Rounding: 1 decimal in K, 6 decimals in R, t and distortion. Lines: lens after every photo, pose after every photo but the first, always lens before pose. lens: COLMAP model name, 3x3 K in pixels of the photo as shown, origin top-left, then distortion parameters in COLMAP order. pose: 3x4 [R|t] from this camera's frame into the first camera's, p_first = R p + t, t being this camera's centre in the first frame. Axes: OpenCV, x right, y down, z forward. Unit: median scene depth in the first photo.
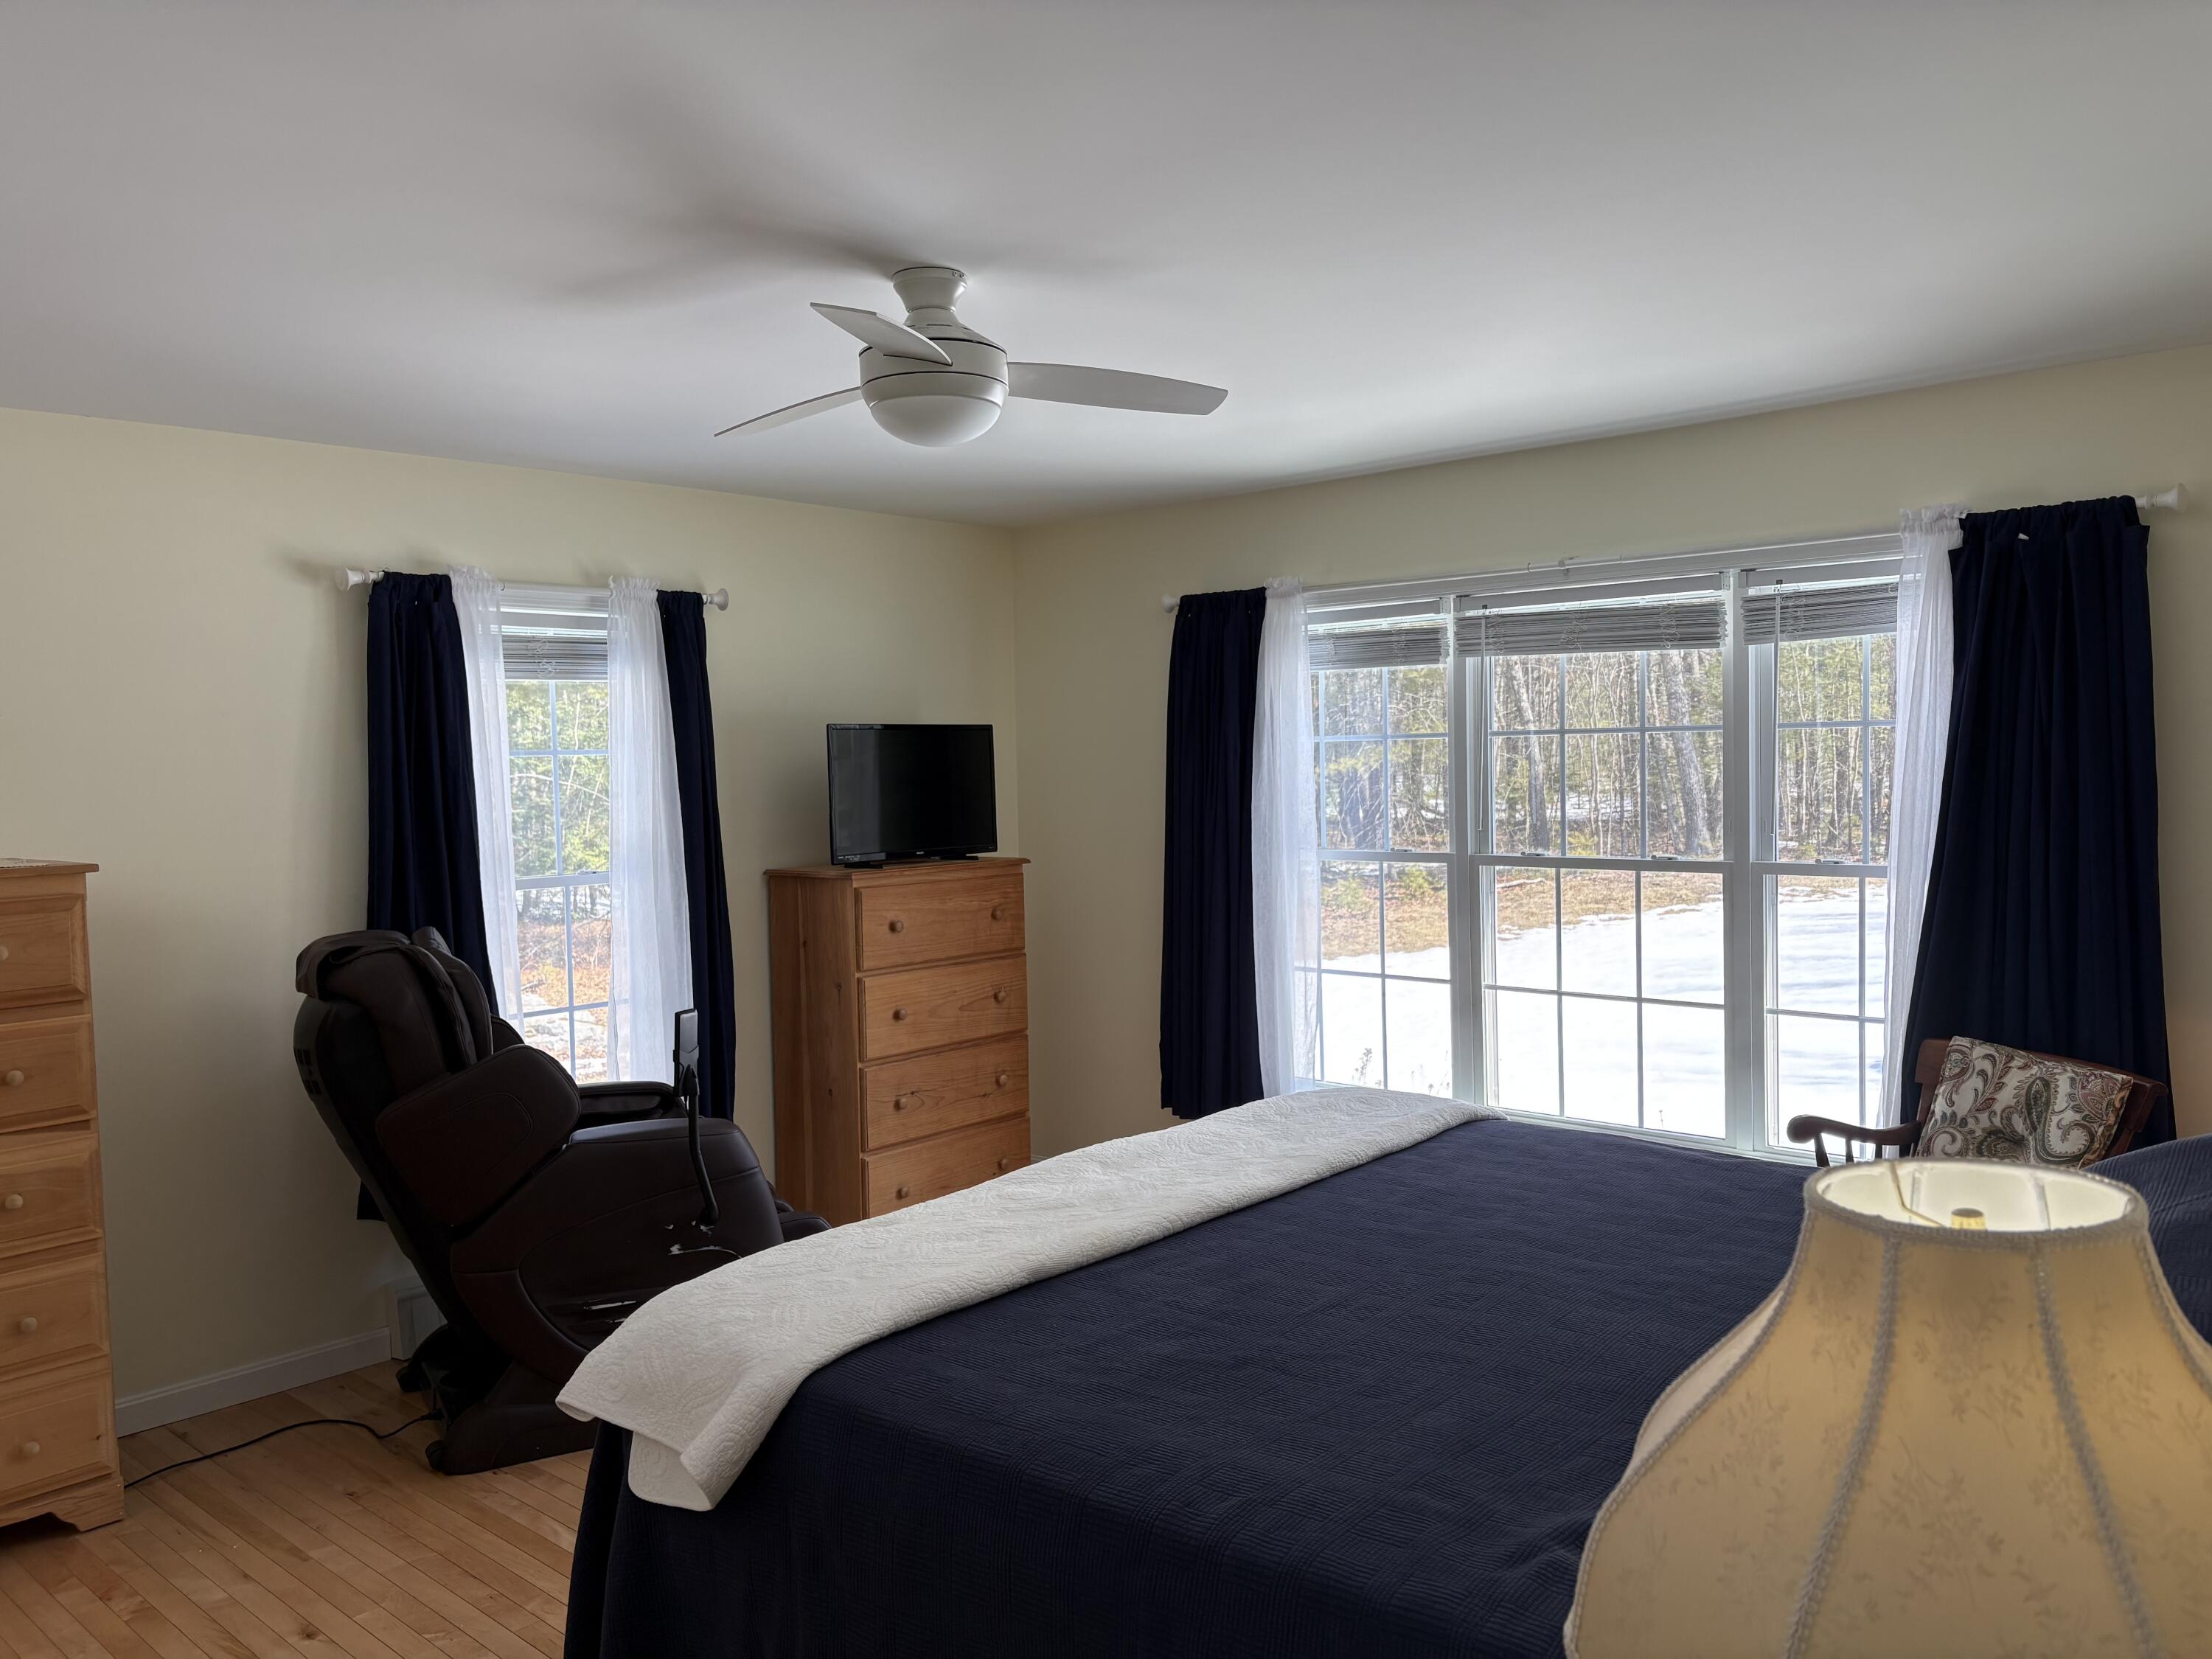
lens RADIAL K [[1665.4, 0, 1106.0], [0, 1665.4, 829.5], [0, 0, 1]] dist [0.058522, -0.066741]
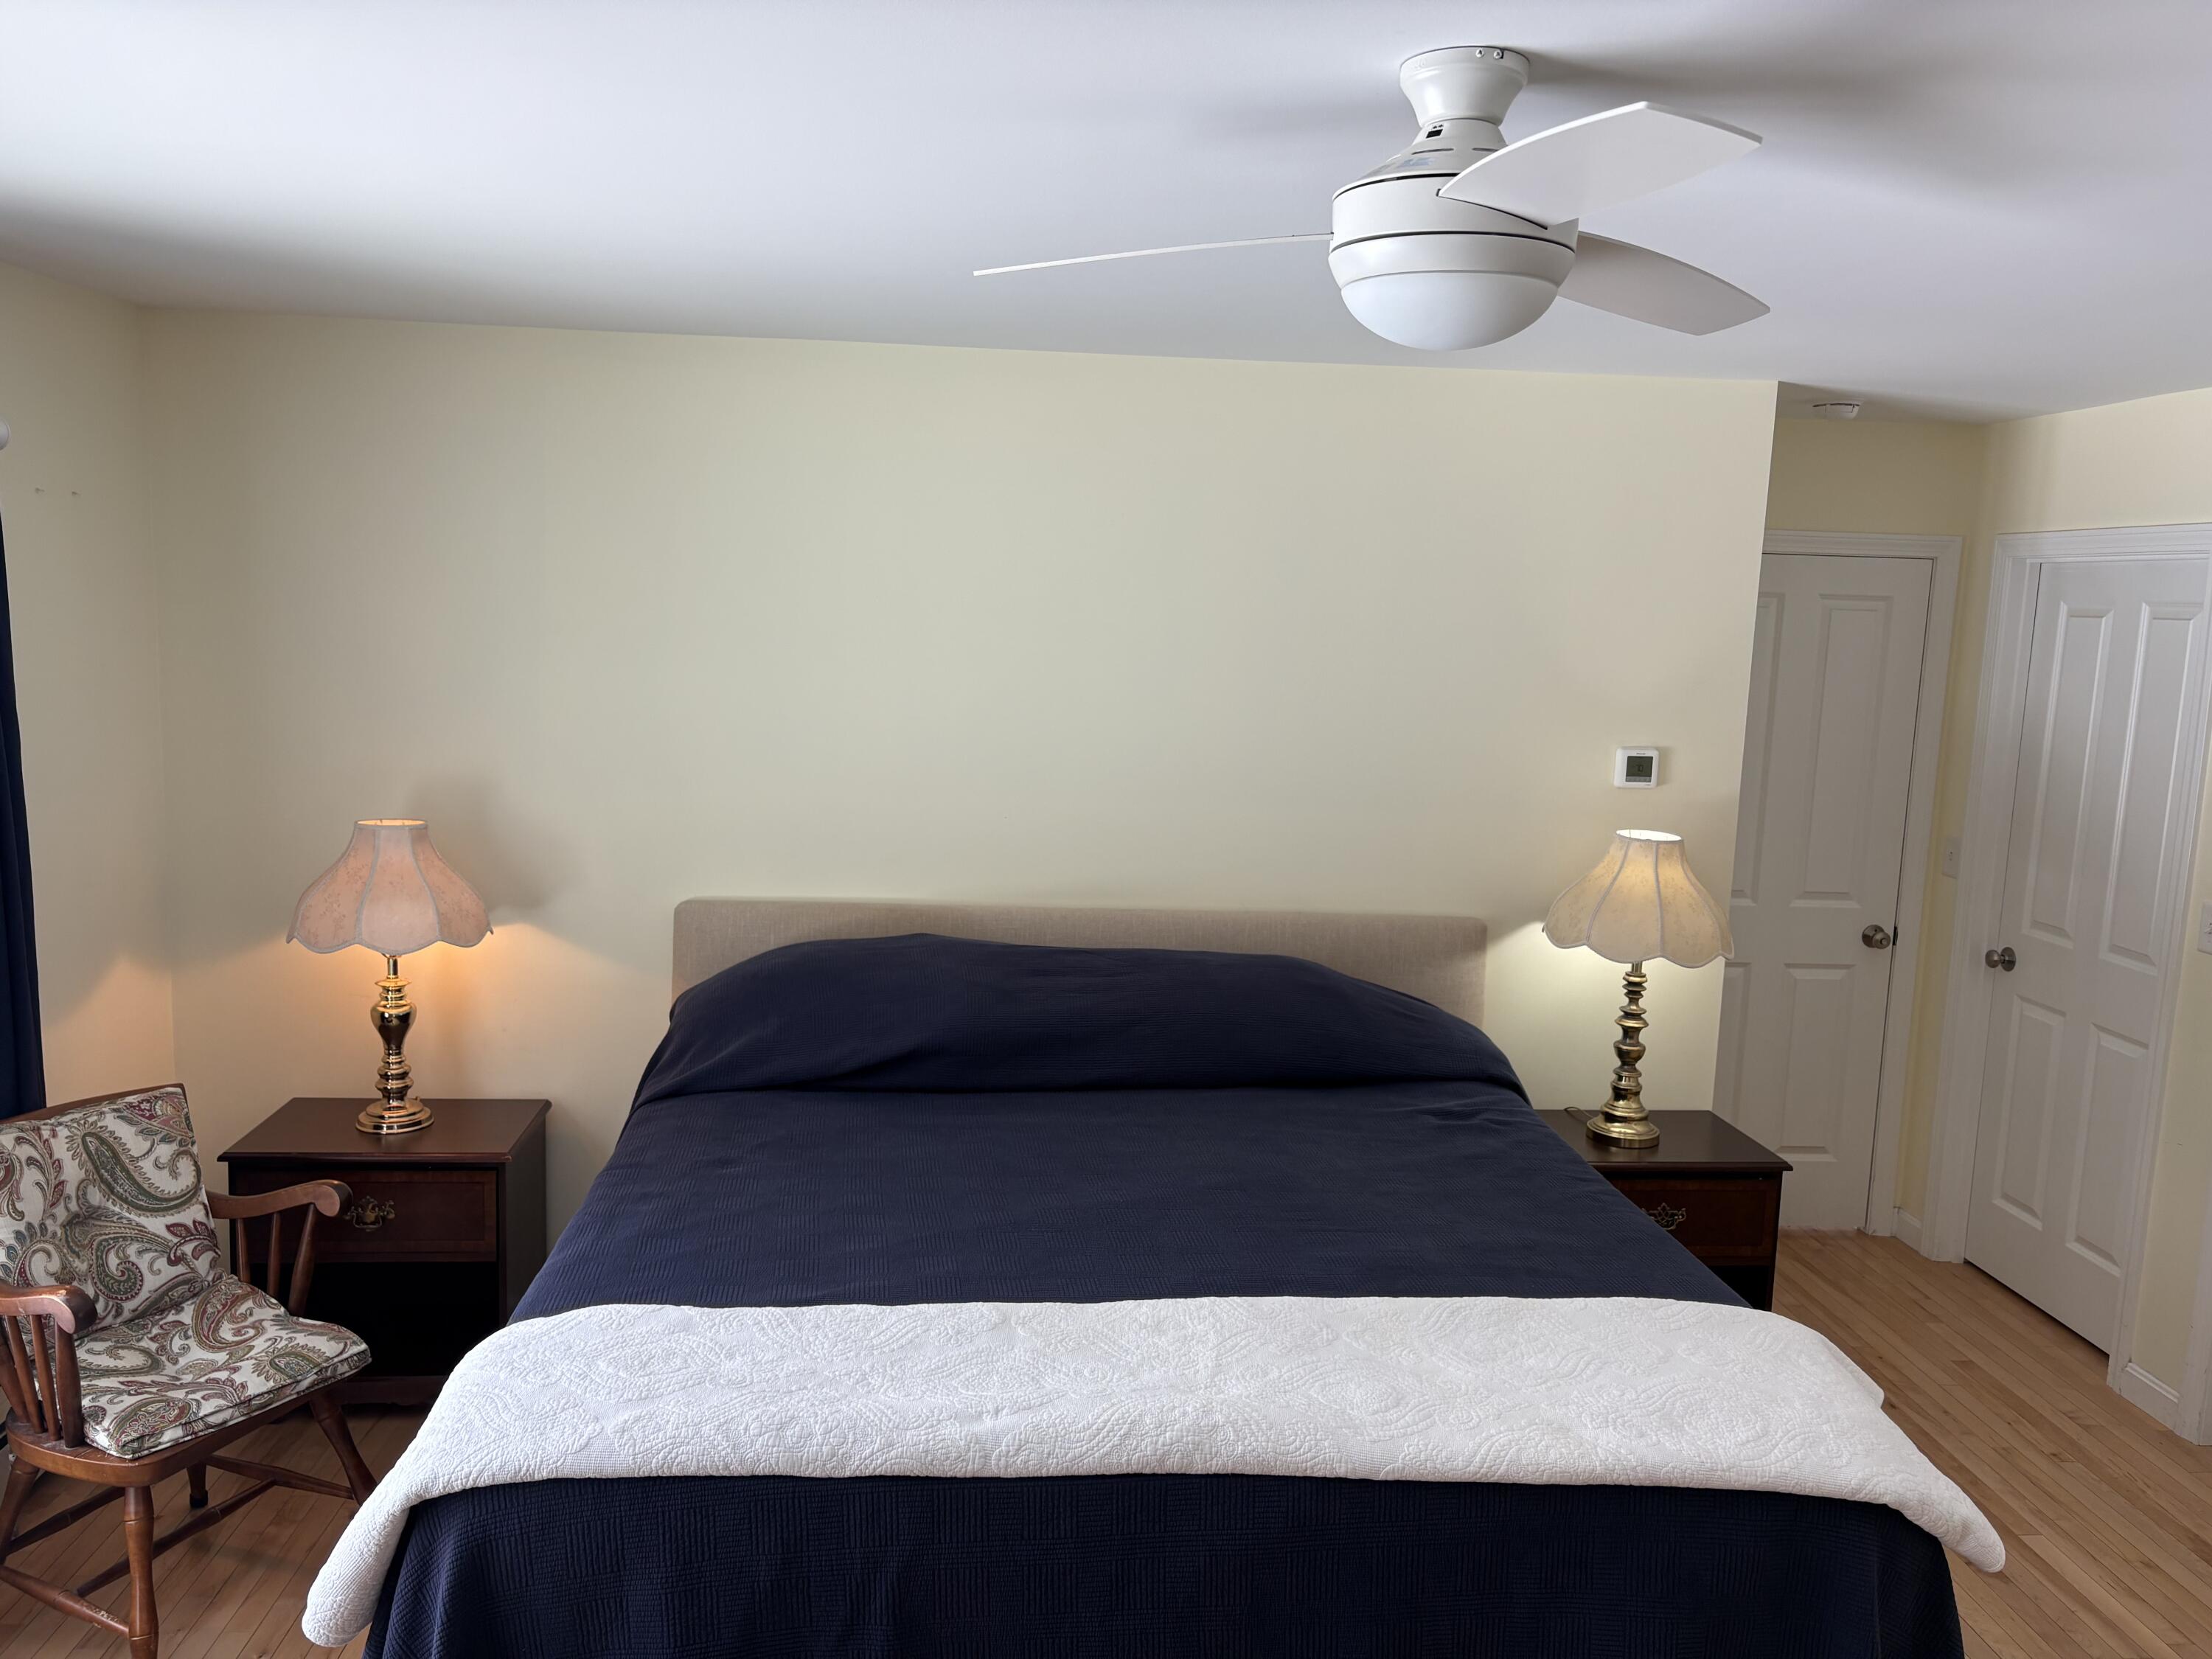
lens RADIAL K [[1665.4, 0, 1106.0], [0, 1665.4, 829.5], [0, 0, 1]] dist [0.058522, -0.066741]
pose [[-0.728349, -0.093924, 0.678739, -0.335904], [0.014280, 0.988265, 0.152081, -0.111896], [-0.685058, 0.120461, -0.718460, 1.161890]]
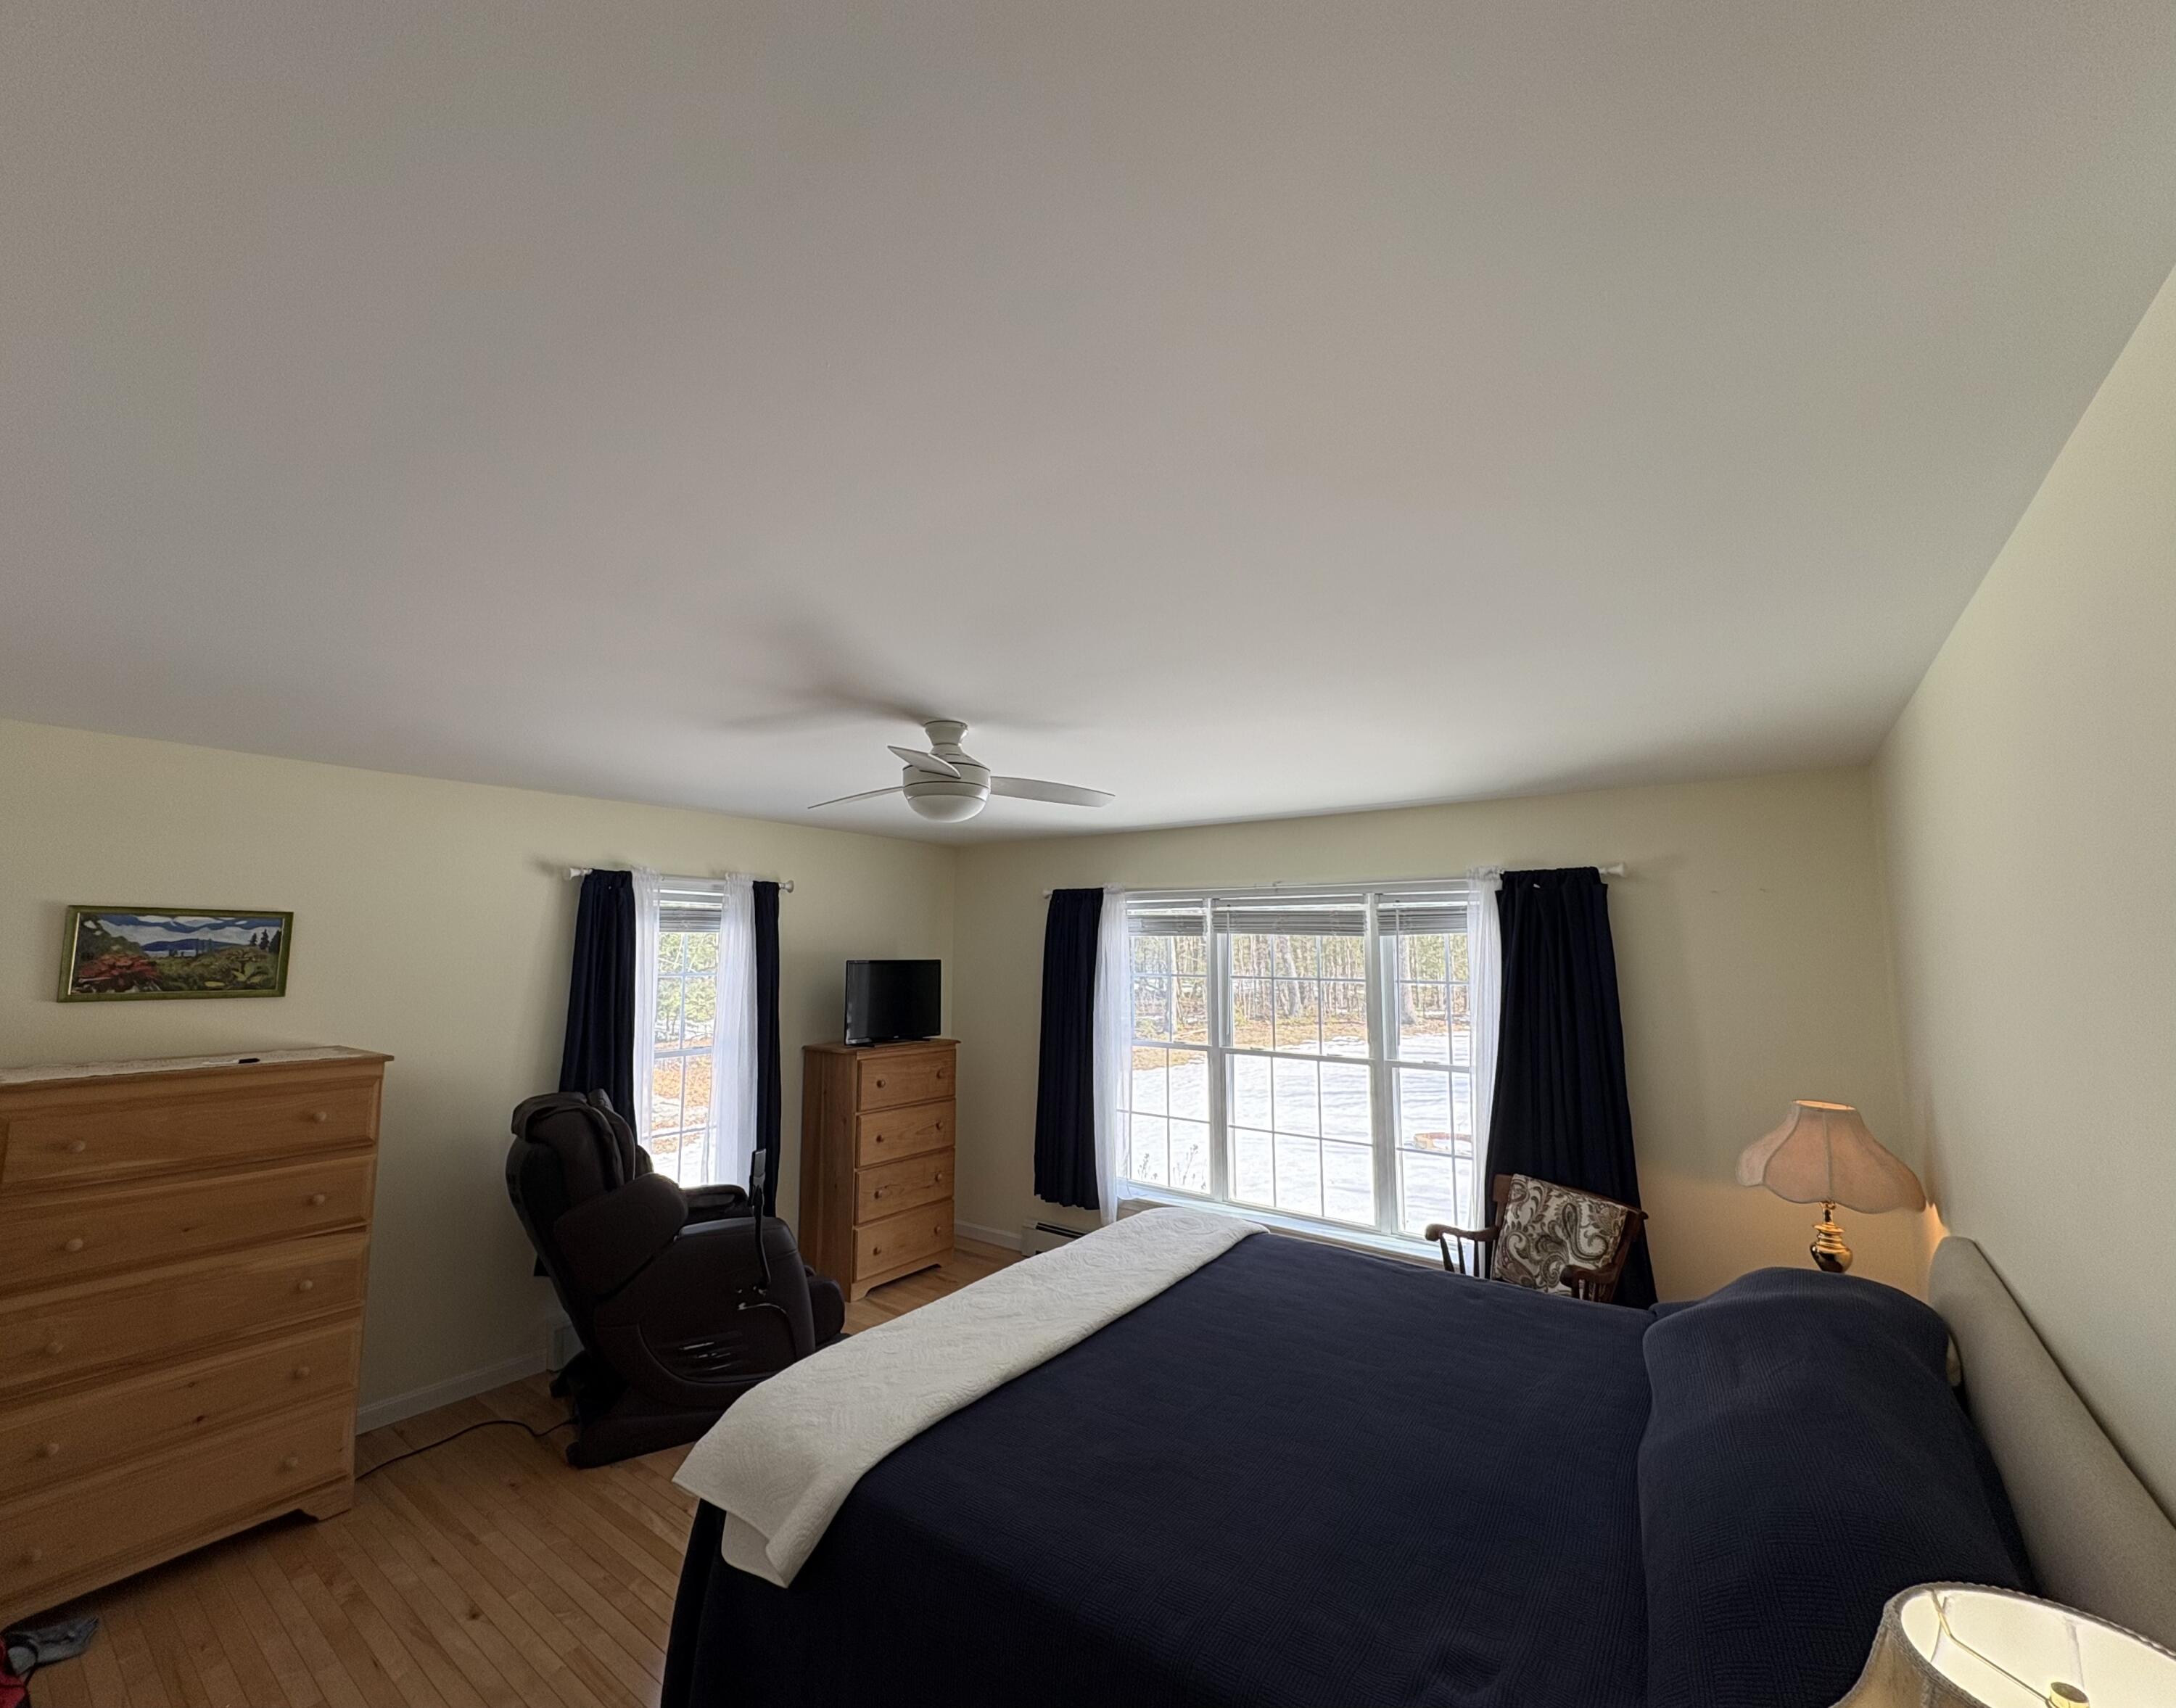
lens RADIAL K [[907.1, 0, 1039.2], [0, 907.1, 846.0], [0, 0, 1]] dist [-0.000116, 0.000109]
pose [[0.997114, 0.034806, 0.067466, -0.051168], [-0.023602, 0.986792, -0.160262, -0.046703], [-0.072153, 0.158207, 0.984766, 0.075187]]
